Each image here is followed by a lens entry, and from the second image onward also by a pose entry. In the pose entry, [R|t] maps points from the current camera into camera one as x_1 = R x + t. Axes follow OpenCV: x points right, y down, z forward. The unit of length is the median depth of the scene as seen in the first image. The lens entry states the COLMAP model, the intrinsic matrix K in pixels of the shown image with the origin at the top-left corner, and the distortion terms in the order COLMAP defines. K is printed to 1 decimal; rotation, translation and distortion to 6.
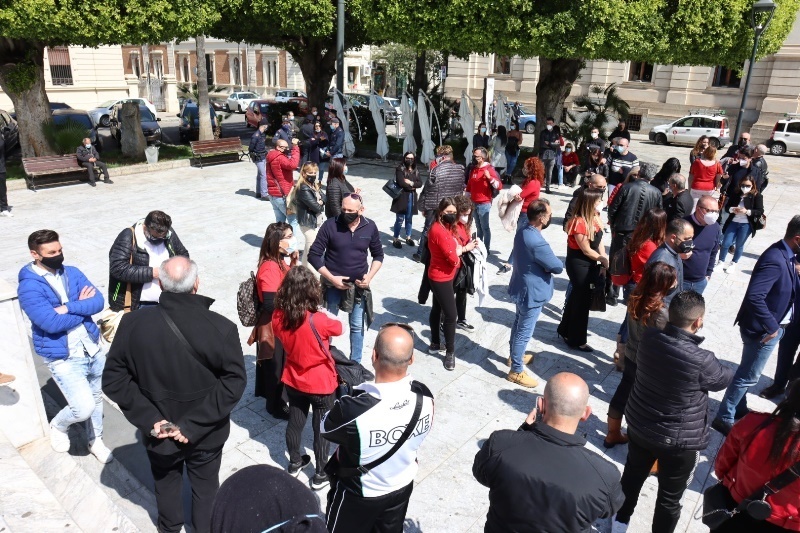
lens RADIAL K [[551.3, 0, 400.0], [0, 551.3, 266.5], [0, 0, 1]] dist [-0.049571, 0.004818]
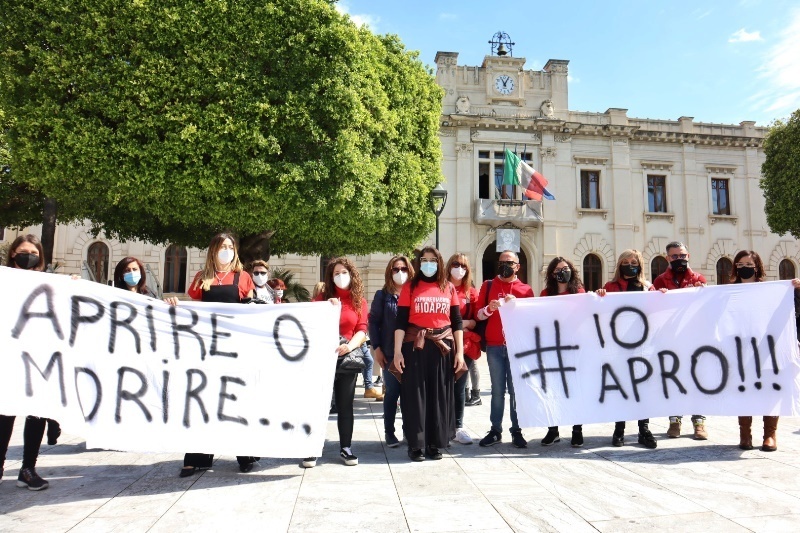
lens RADIAL K [[563.4, 0, 407.9], [0, 563.4, 250.0], [0, 0, 1]] dist [-0.128799, 0.077261]
pose [[0.714042, 0.062519, 0.697305, -0.103061], [0.253608, 0.905261, -0.340859, 0.009653], [-0.652554, 0.420230, 0.630540, 0.173450]]
